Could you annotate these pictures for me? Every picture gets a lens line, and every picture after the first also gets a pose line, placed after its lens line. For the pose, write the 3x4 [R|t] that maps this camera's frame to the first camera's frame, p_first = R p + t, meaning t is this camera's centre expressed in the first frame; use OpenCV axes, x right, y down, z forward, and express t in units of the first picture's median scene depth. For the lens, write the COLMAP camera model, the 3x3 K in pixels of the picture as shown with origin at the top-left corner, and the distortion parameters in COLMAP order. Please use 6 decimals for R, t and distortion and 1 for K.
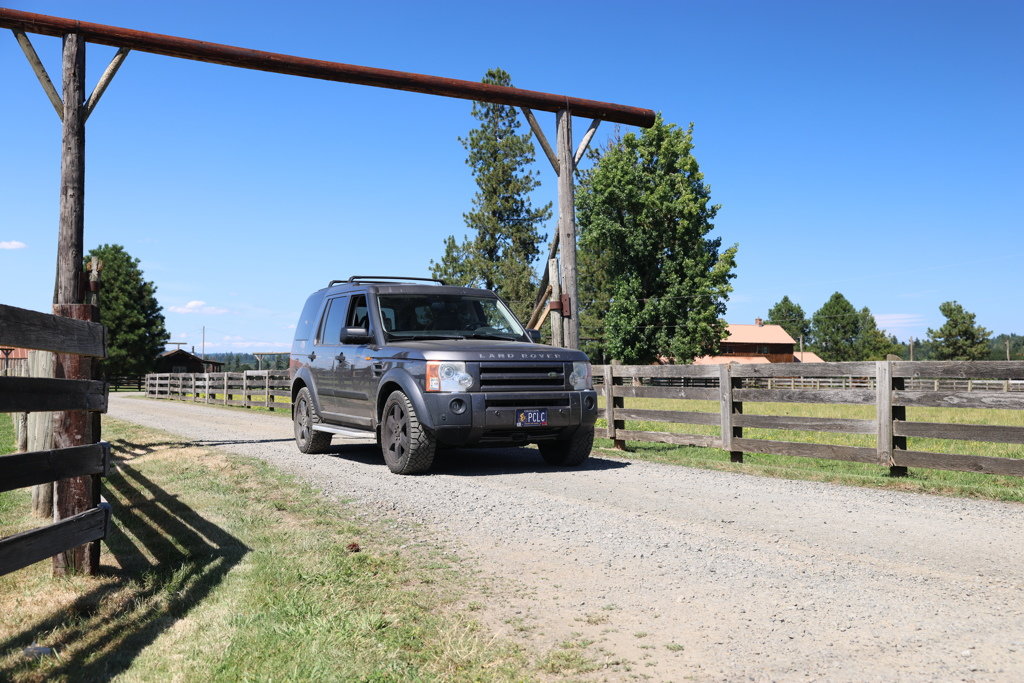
lens RADIAL K [[1094.4, 0, 514.3], [0, 1094.4, 343.6], [0, 0, 1]] dist [0.027073, 0.056403]
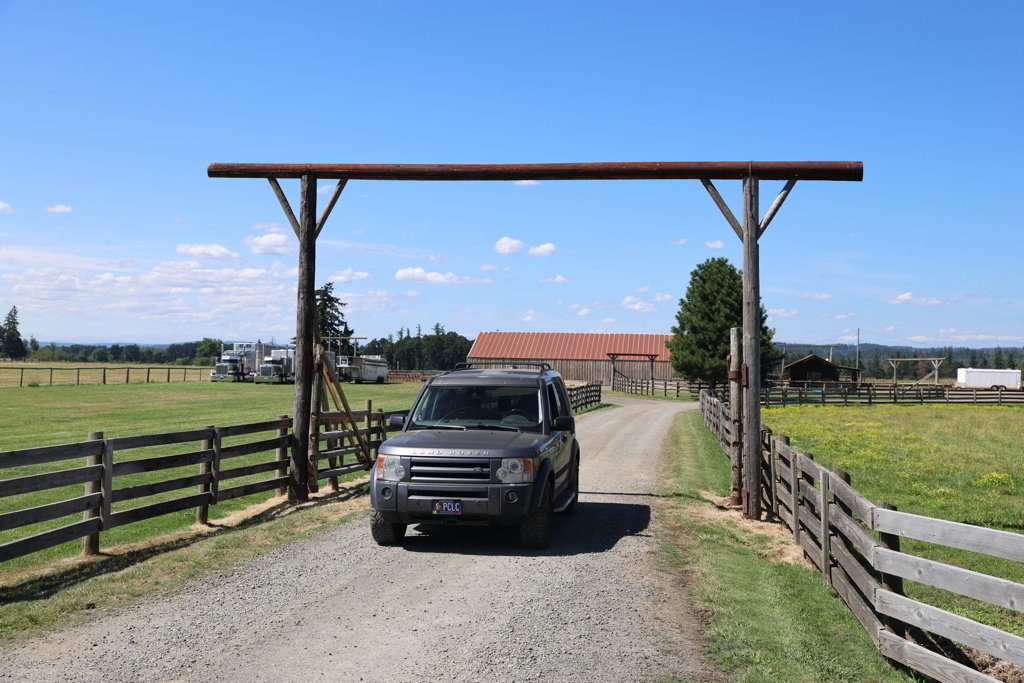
lens RADIAL K [[1160.0, 0, 512.0], [0, 1160.0, 341.5], [0, 0, 1]] dist [0.036204, 0.054600]
pose [[0.803353, -0.001375, -0.595501, 0.122213], [0.005589, 0.999971, 0.005231, -0.017361], [0.595476, -0.007531, 0.803337, 0.007007]]
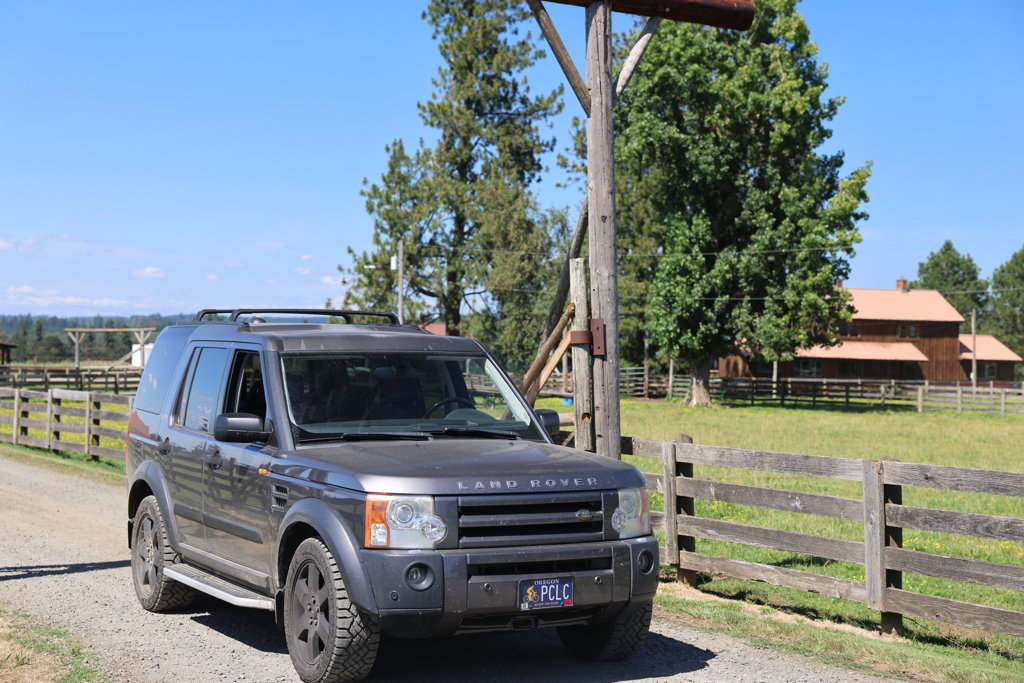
lens RADIAL K [[1776.3, 0, 512.0], [0, 1776.3, 341.5], [0, 0, 1]] dist [0.245535, -0.015935]
pose [[0.999892, 0.011904, 0.008667, -0.001836], [-0.012096, 0.999674, 0.022468, -0.012996], [-0.008397, -0.022570, 0.999710, 0.009310]]
